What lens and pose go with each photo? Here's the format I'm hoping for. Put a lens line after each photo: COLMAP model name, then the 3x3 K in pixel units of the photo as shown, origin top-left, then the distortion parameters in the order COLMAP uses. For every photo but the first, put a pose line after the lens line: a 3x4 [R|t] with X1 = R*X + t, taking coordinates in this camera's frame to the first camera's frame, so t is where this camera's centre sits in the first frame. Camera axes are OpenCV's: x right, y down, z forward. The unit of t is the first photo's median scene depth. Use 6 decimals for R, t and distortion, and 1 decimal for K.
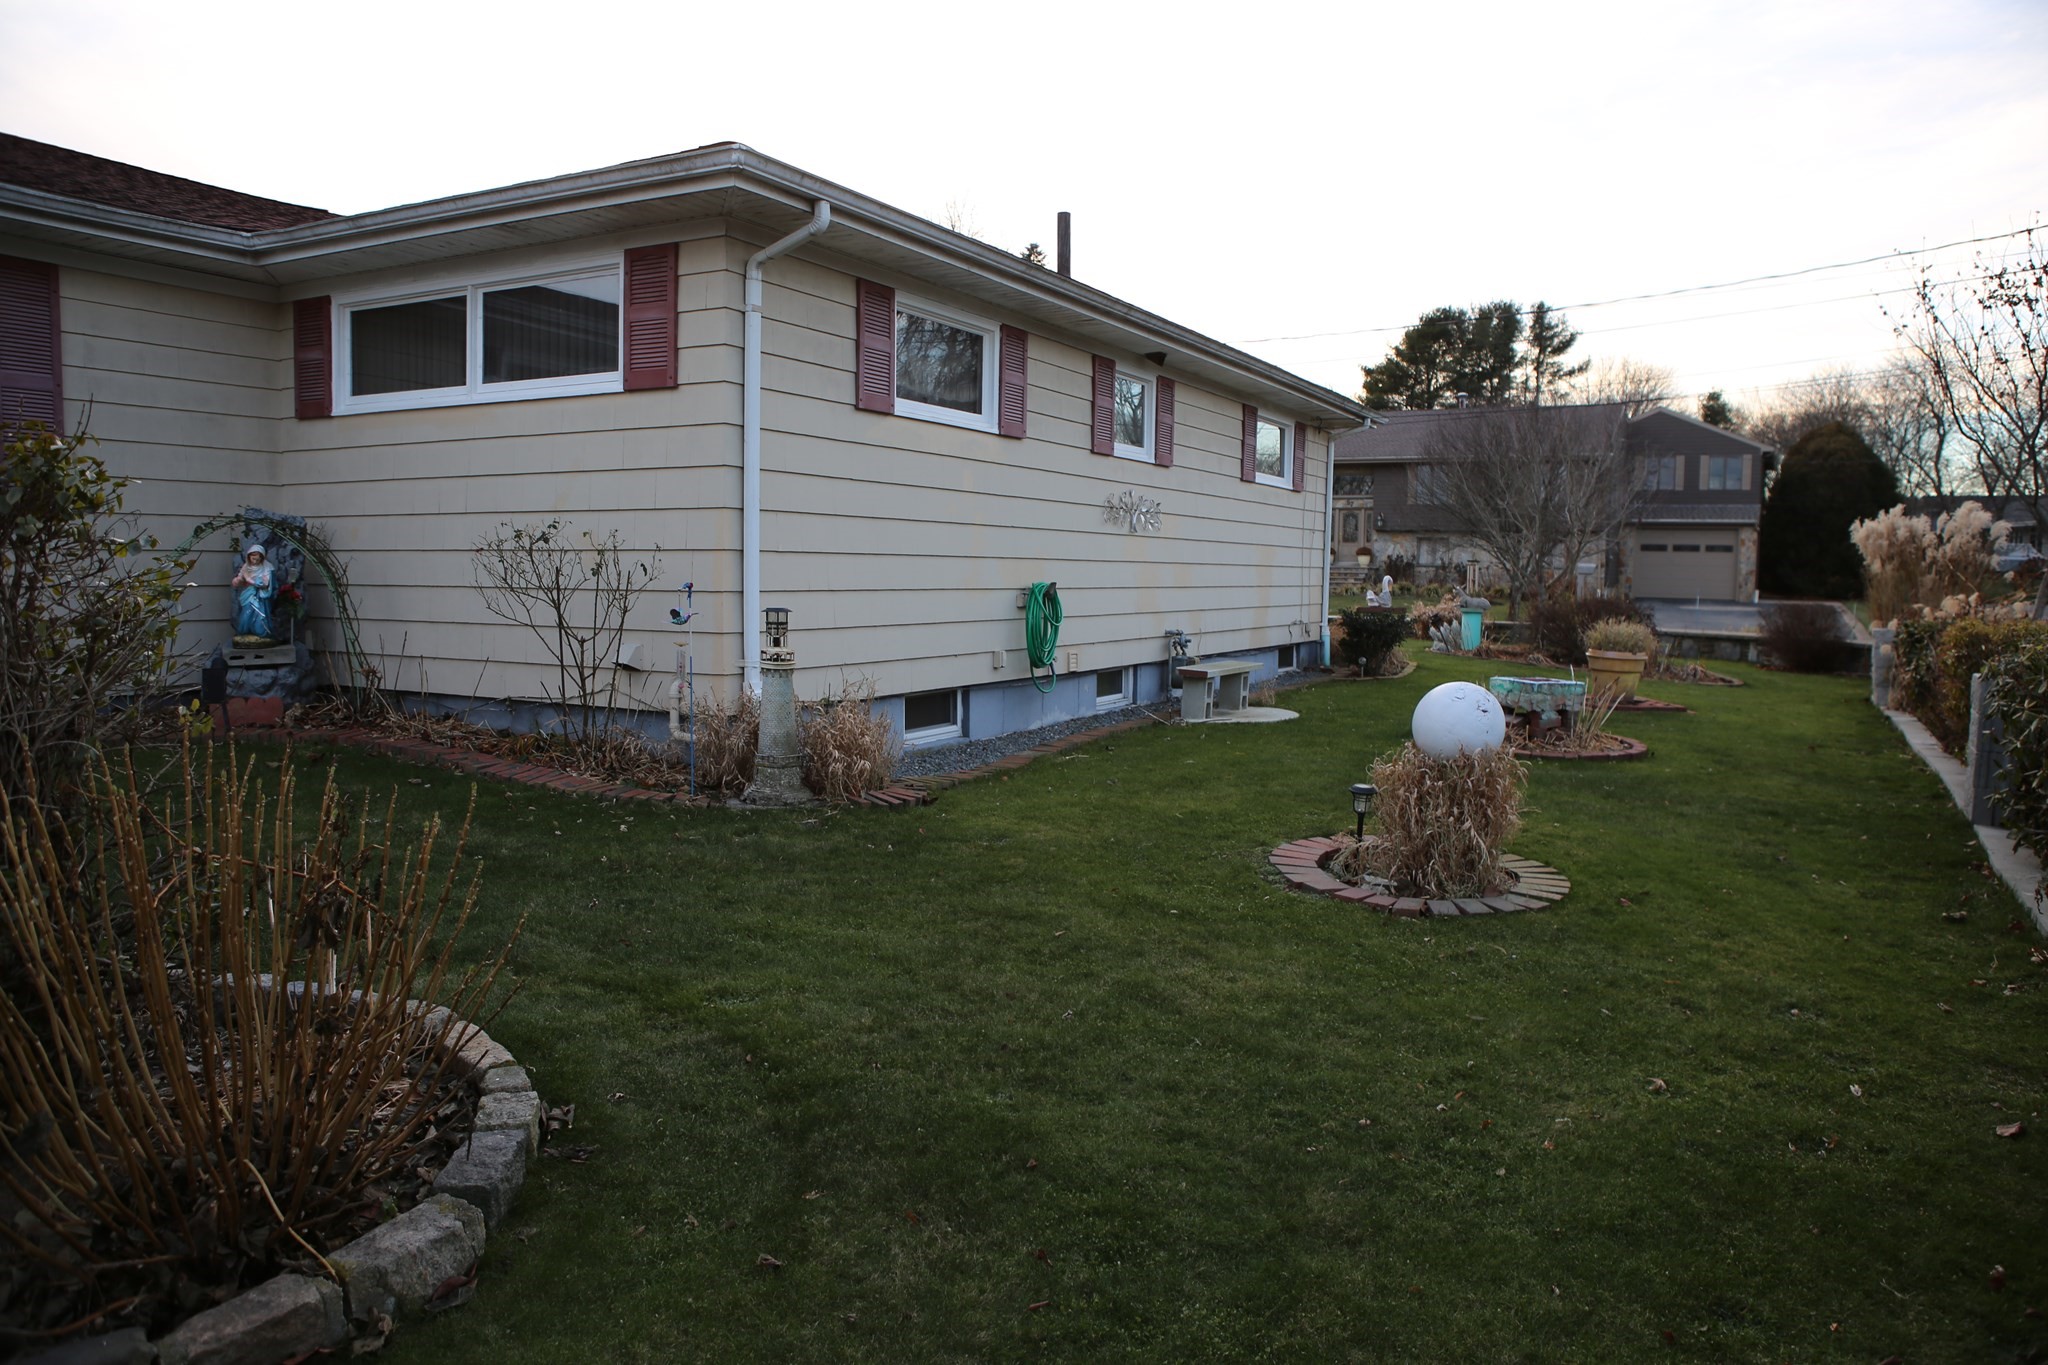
lens RADIAL K [[1402.0, 0, 1027.4], [0, 1402.0, 684.1], [0, 0, 1]] dist [-0.110554, 0.082515]
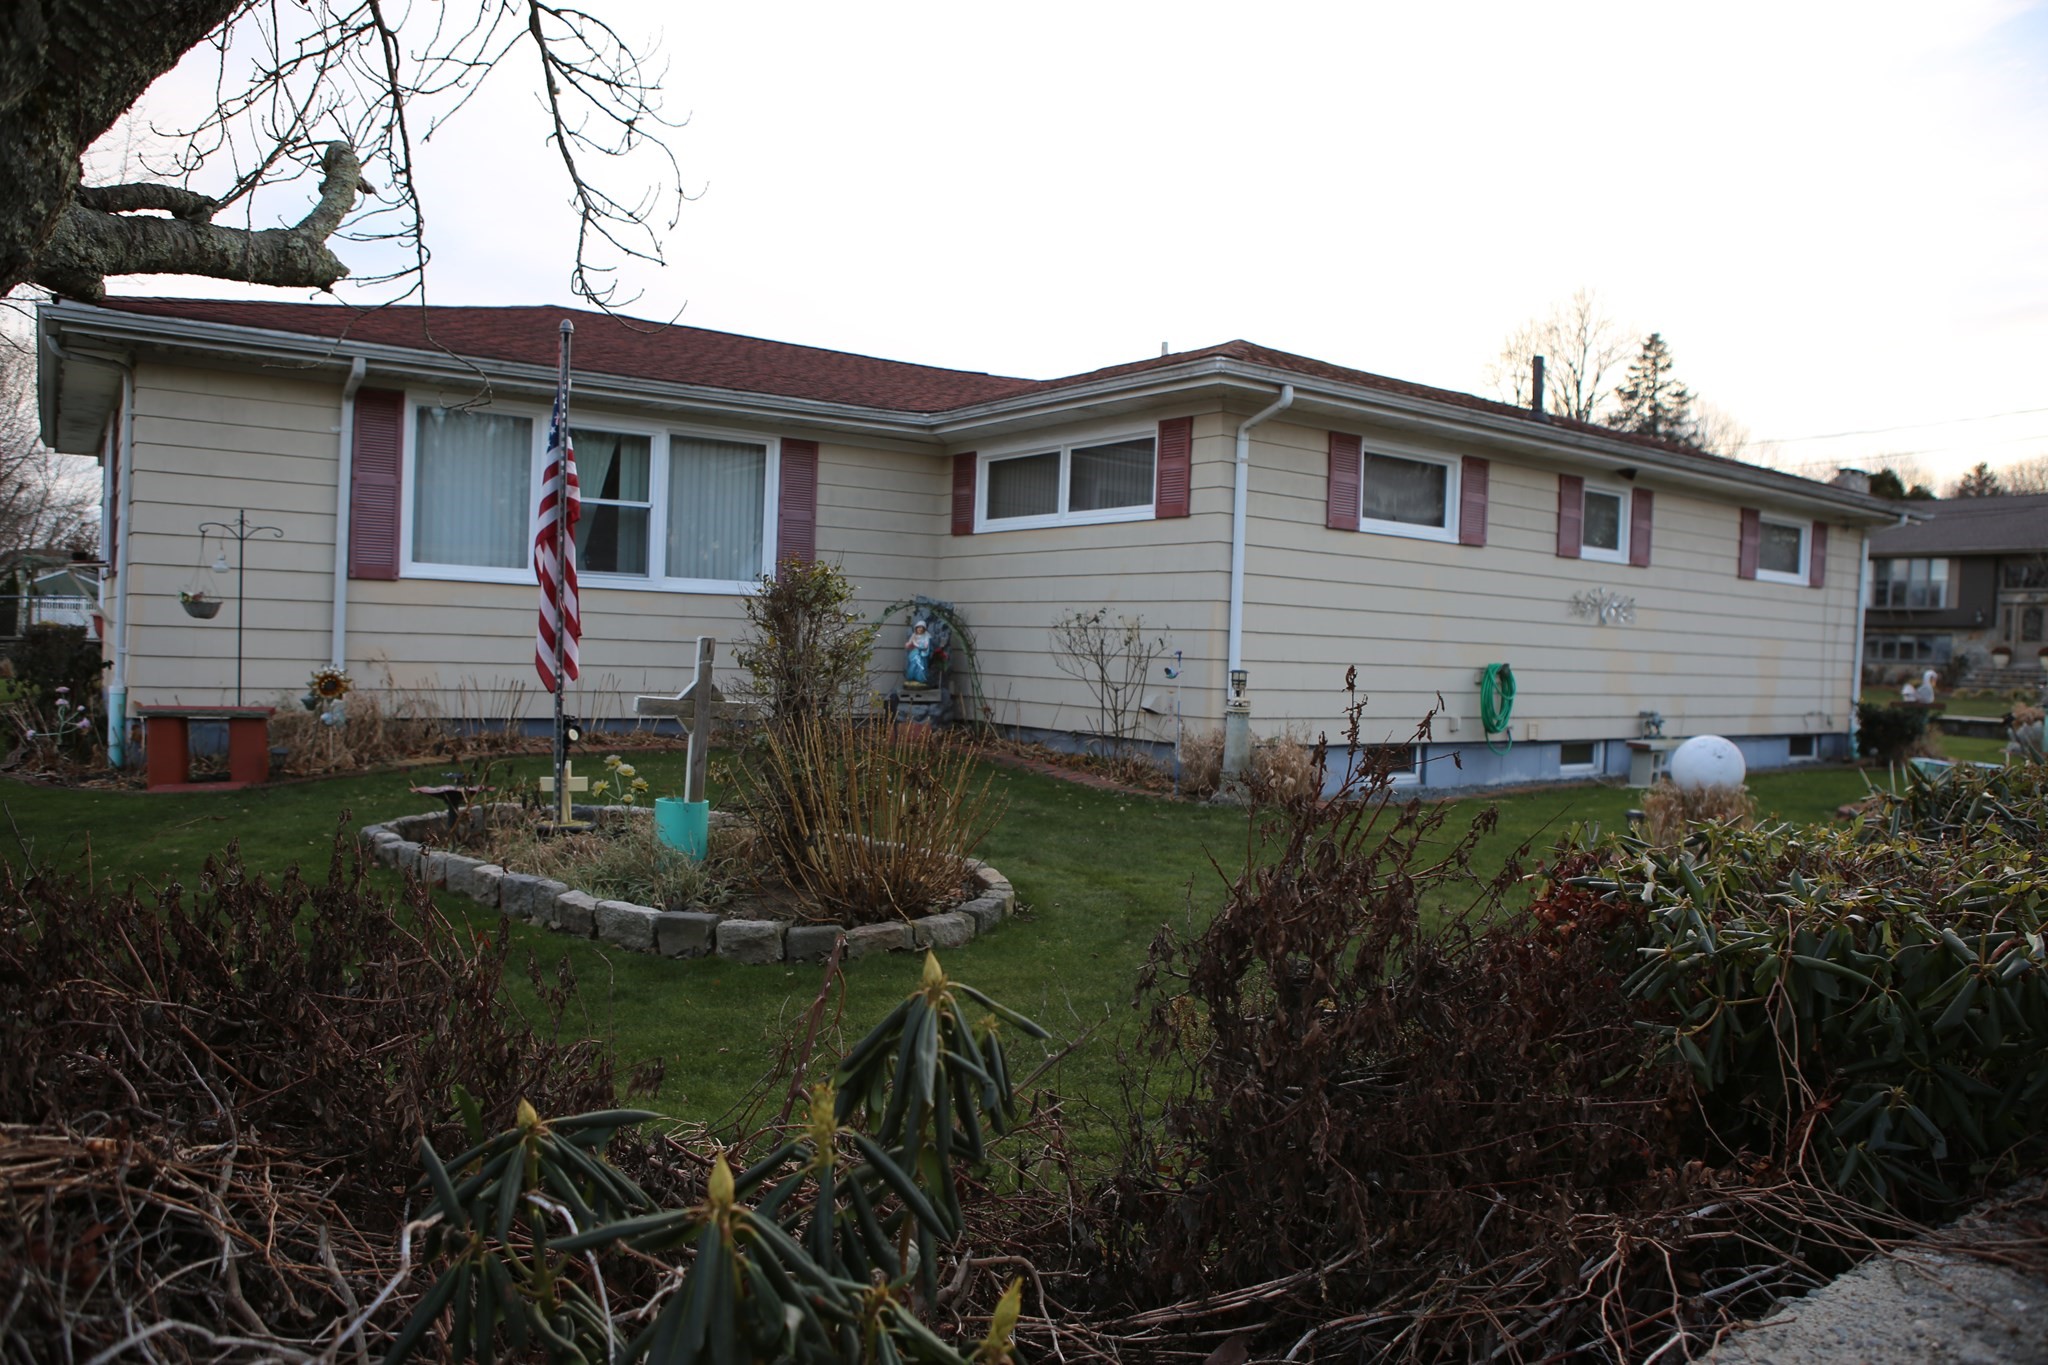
lens RADIAL K [[1402.0, 0, 1027.4], [0, 1402.0, 684.1], [0, 0, 1]] dist [-0.110554, 0.082515]
pose [[0.901157, 0.030091, -0.432448, 0.200461], [-0.057442, 0.997080, -0.050321, 0.036534], [0.429671, 0.070188, 0.900254, -0.318937]]
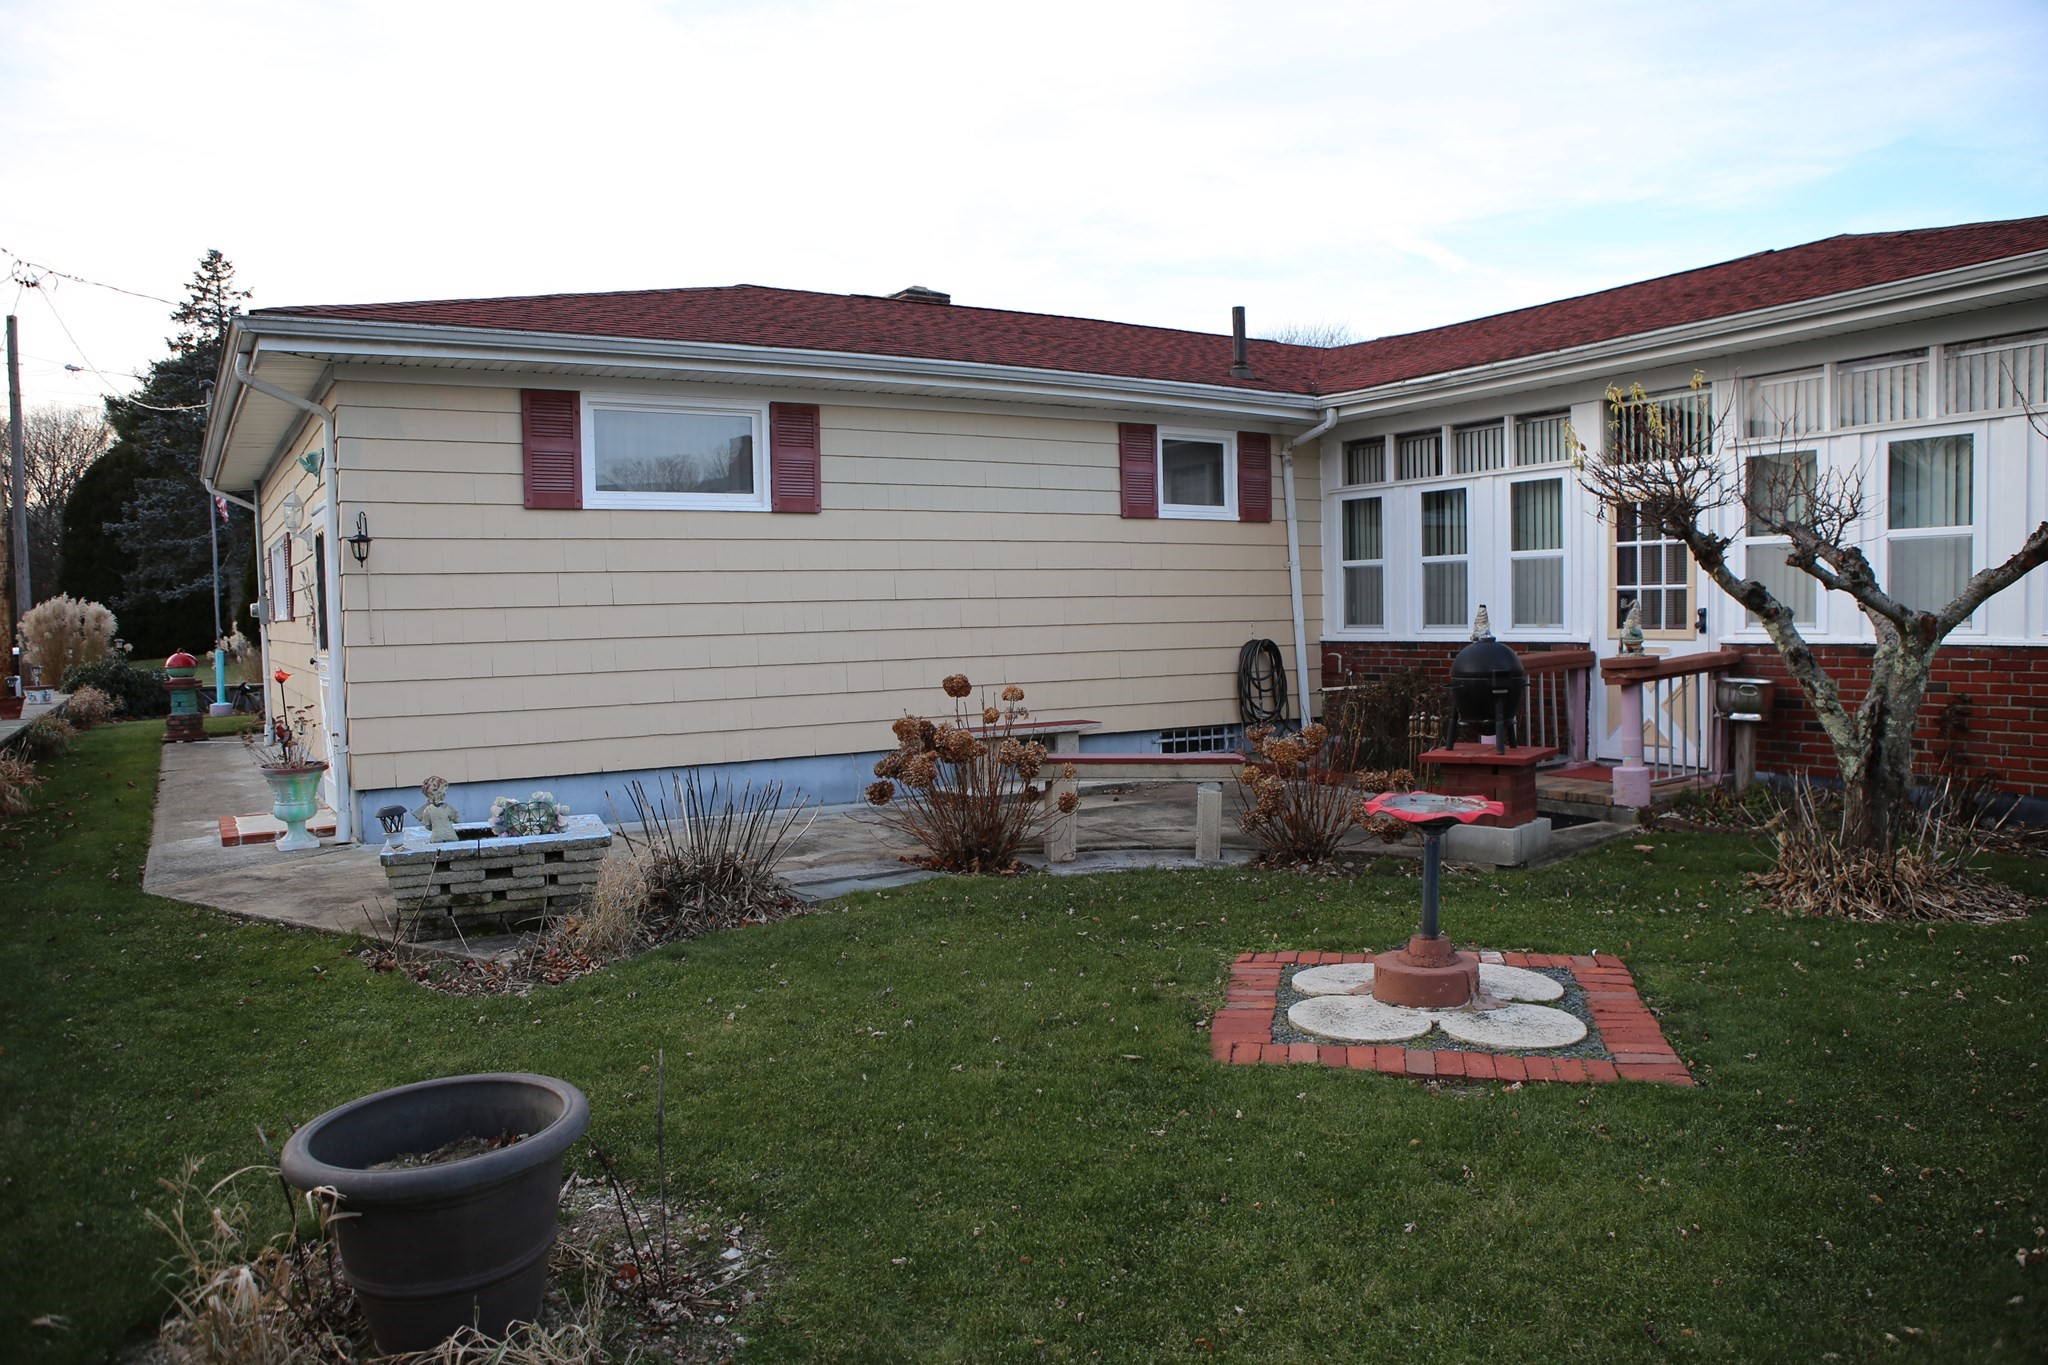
lens RADIAL K [[1402.0, 0, 1027.4], [0, 1402.0, 684.1], [0, 0, 1]] dist [-0.110554, 0.082515]
pose [[0.490098, -0.059883, 0.869608, -1.318789], [0.105572, 0.994371, 0.008976, -0.041221], [-0.865251, 0.087407, 0.493661, 0.220325]]
